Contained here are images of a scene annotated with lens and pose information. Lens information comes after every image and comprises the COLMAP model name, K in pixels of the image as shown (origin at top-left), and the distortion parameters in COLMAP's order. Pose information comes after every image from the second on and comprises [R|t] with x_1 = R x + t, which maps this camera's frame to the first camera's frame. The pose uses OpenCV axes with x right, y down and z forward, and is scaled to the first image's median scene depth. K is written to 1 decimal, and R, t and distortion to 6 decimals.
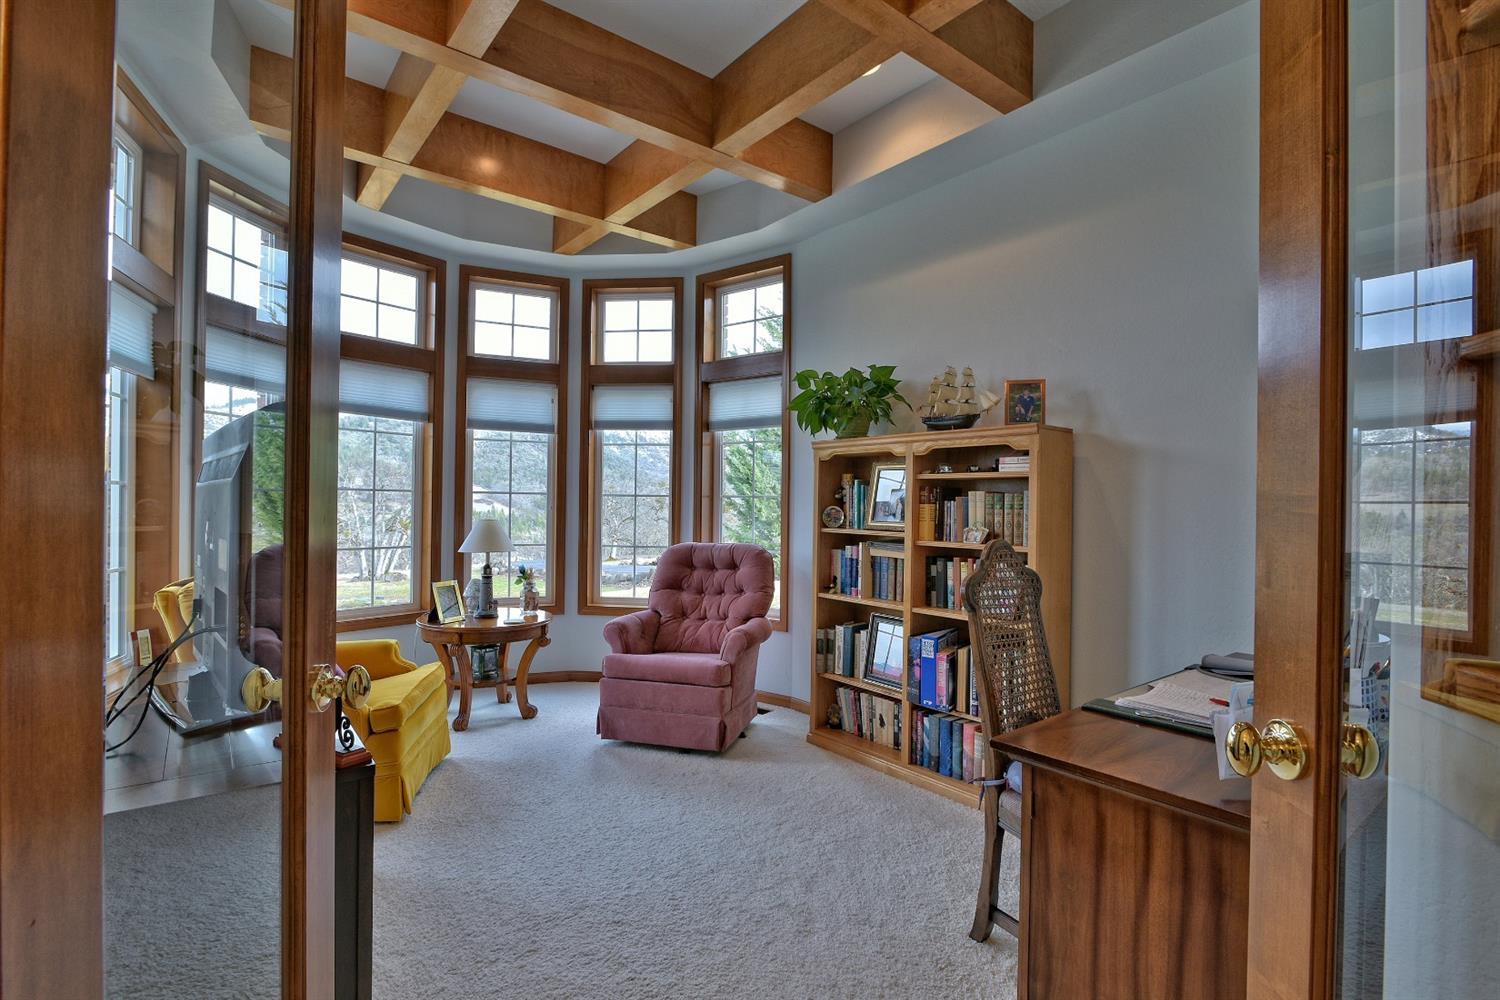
lens RADIAL K [[715.9, 0, 750.0], [0, 715.9, 500.0], [0, 0, 1]] dist [-0.006813, -0.000467]
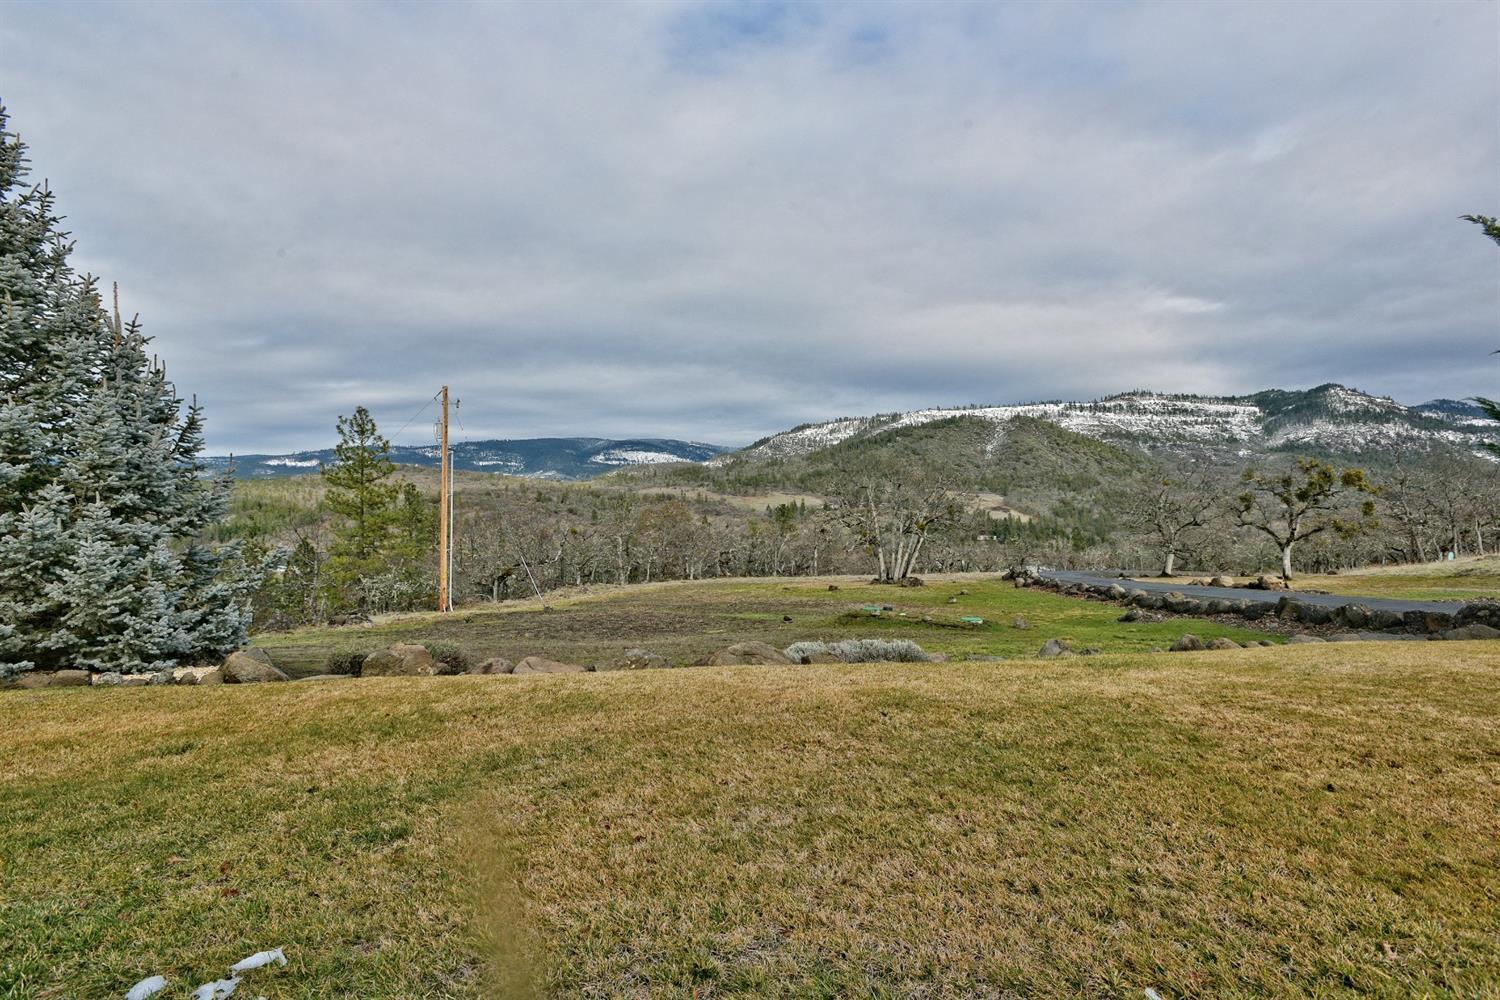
lens RADIAL K [[715.9, 0, 750.0], [0, 715.9, 500.0], [0, 0, 1]] dist [-0.006813, -0.000467]
pose [[0.769248, -0.010359, -0.638867, -0.060202], [0.004020, 0.999927, -0.011374, 0.010547], [0.638938, 0.006182, 0.769233, 0.143936]]
